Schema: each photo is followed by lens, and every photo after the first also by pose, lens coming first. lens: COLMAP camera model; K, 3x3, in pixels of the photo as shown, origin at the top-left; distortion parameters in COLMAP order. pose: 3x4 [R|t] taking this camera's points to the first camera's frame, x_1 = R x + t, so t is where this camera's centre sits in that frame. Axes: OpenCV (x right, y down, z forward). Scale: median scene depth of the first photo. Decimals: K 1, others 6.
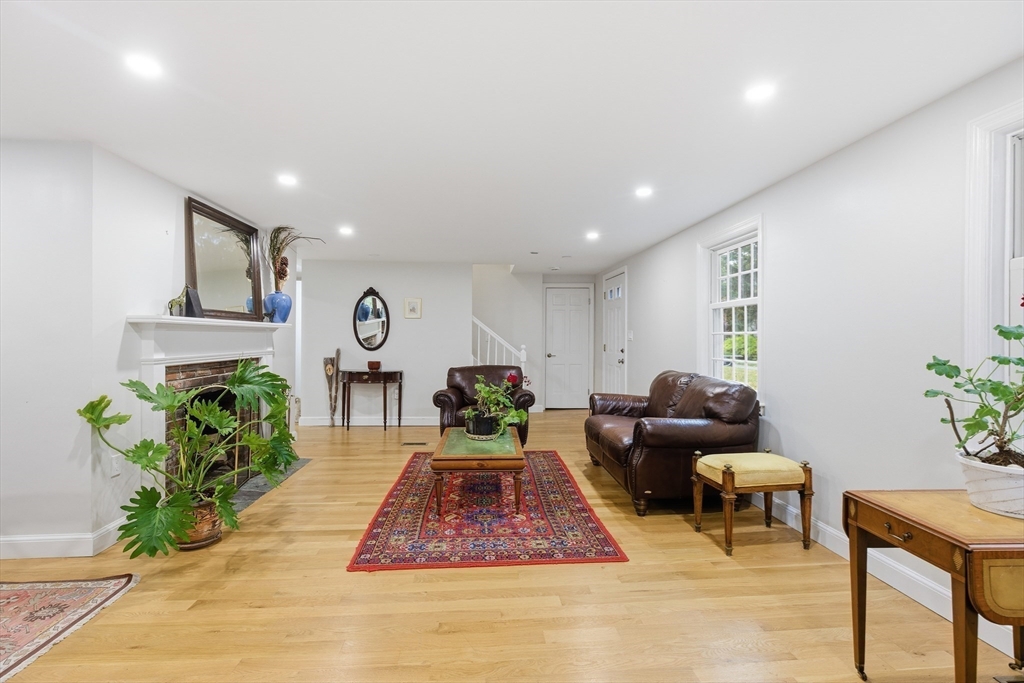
lens RADIAL K [[467.8, 0, 514.6], [0, 467.8, 334.0], [0, 0, 1]] dist [-0.004864, 0.000872]
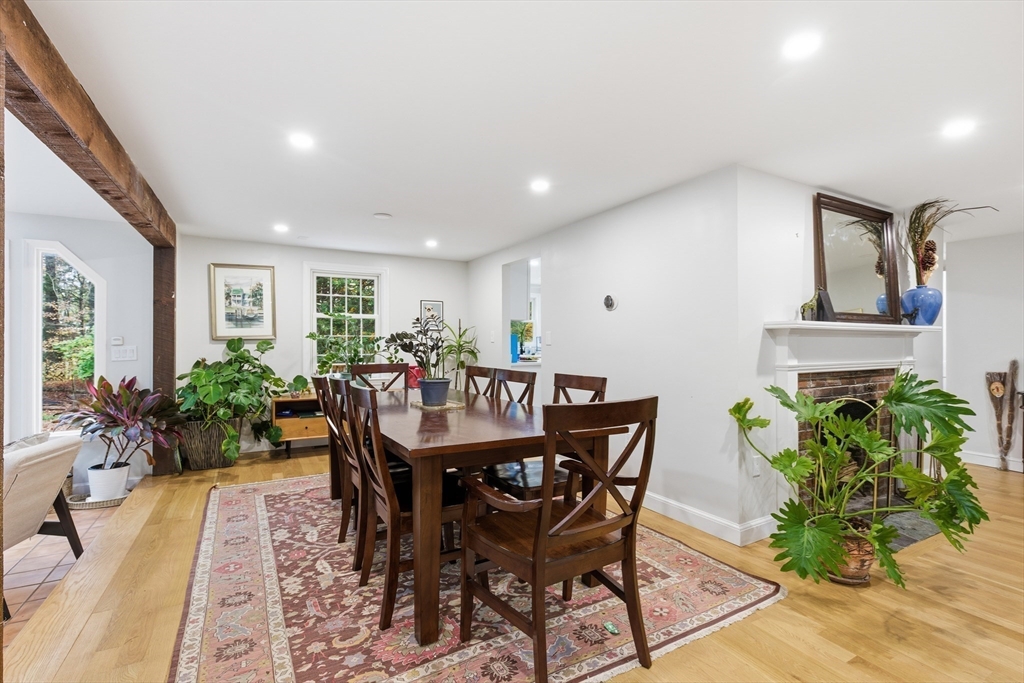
lens RADIAL K [[467.8, 0, 512.1], [0, 467.8, 341.0], [0, 0, 1]] dist [-0.004864, 0.000872]
pose [[0.420169, -0.004491, -0.907435, -0.133012], [0.004468, 0.999986, -0.002881, 0.002570], [0.907435, -0.002844, 0.420184, 0.063660]]
